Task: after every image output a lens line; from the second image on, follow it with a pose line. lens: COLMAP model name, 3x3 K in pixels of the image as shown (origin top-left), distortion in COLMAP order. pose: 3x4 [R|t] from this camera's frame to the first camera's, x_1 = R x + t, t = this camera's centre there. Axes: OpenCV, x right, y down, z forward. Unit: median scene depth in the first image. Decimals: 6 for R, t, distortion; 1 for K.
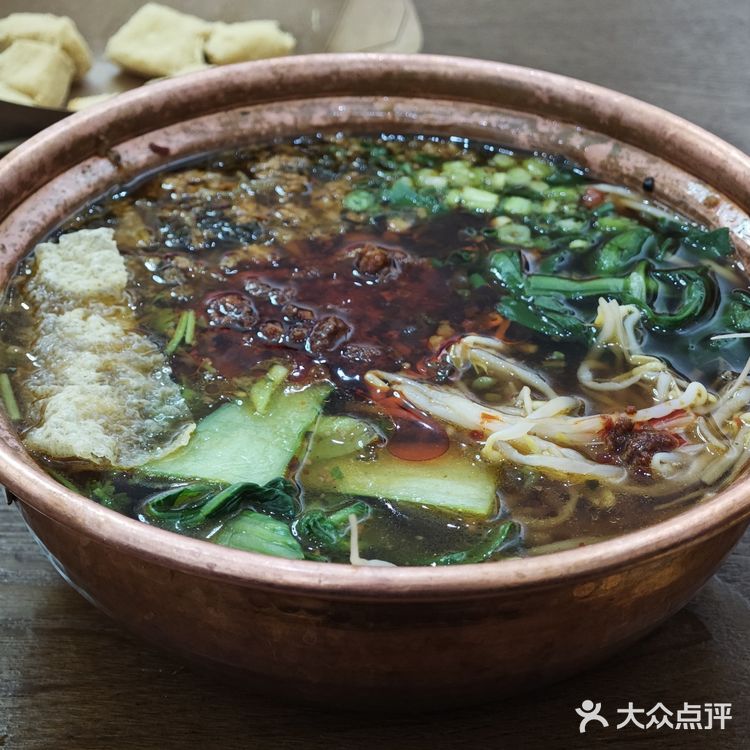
lens RADIAL K [[1969.9, 0, 375.0], [0, 1969.9, 375.0], [0, 0, 1]] dist [0.263082, -5.506471]
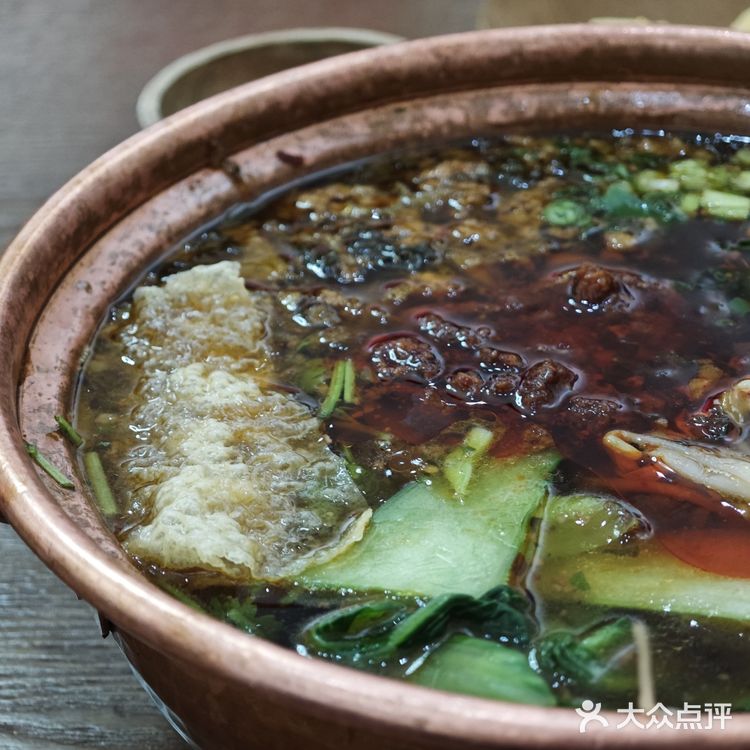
lens RADIAL K [[1969.9, 0, 375.0], [0, 1969.9, 375.0], [0, 0, 1]] dist [0.263082, -5.506471]
pose [[0.998871, -0.033303, -0.033866, -0.058403], [0.031040, 0.997383, -0.065297, 0.019901], [0.035952, 0.064172, 0.997291, 0.274907]]
